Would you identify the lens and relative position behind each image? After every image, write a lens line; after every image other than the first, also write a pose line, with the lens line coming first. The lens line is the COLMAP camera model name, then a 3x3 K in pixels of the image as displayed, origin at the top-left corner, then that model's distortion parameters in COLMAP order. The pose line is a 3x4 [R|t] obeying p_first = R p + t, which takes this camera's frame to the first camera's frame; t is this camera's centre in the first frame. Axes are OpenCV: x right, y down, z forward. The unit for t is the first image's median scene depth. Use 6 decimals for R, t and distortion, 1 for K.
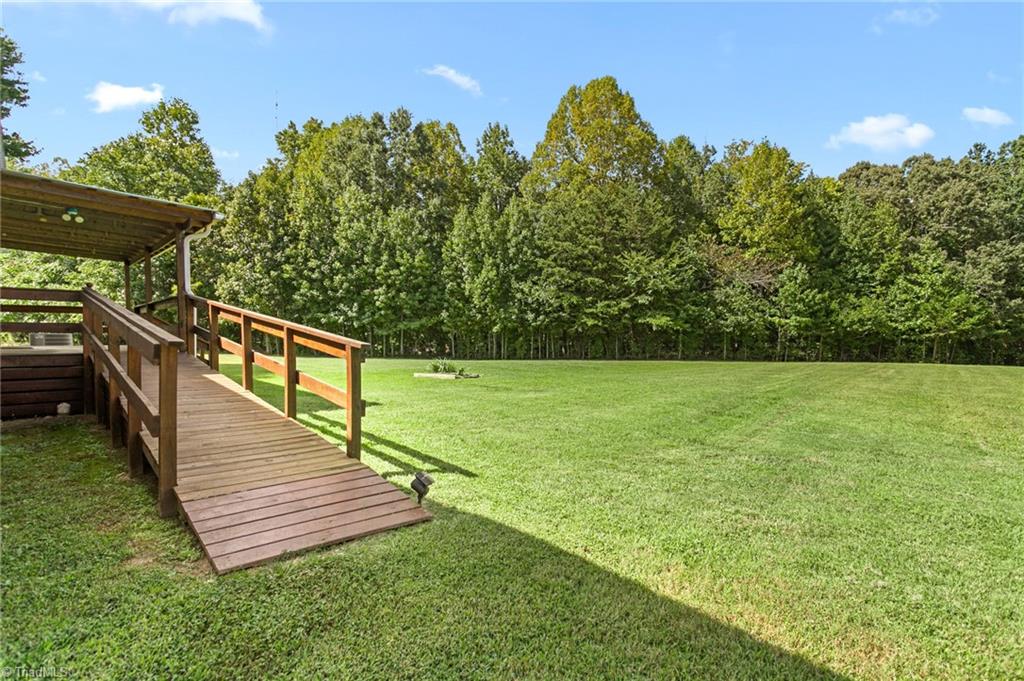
lens RADIAL K [[531.9, 0, 512.0], [0, 531.9, 340.5], [0, 0, 1]] dist [0.013084, 0.000020]
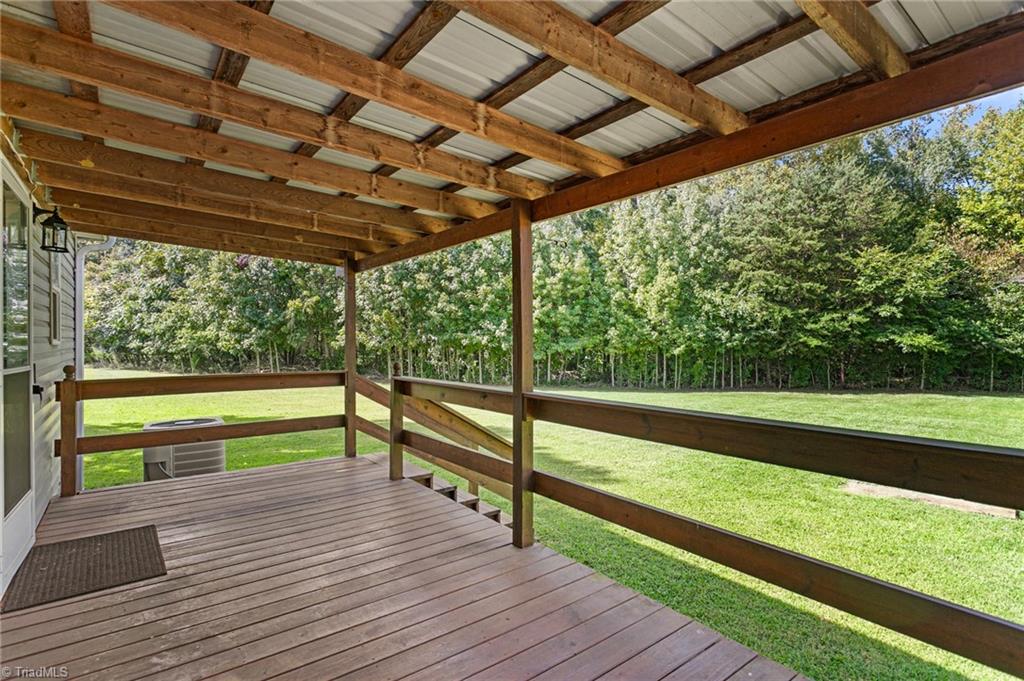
lens RADIAL K [[530.3, 0, 512.0], [0, 530.3, 340.5], [0, 0, 1]] dist [-0.000697, 0.000207]
pose [[0.993595, -0.004900, -0.112893, -0.182178], [0.003040, 0.999857, -0.016639, -0.024427], [0.112958, 0.016189, 0.993468, 0.201549]]
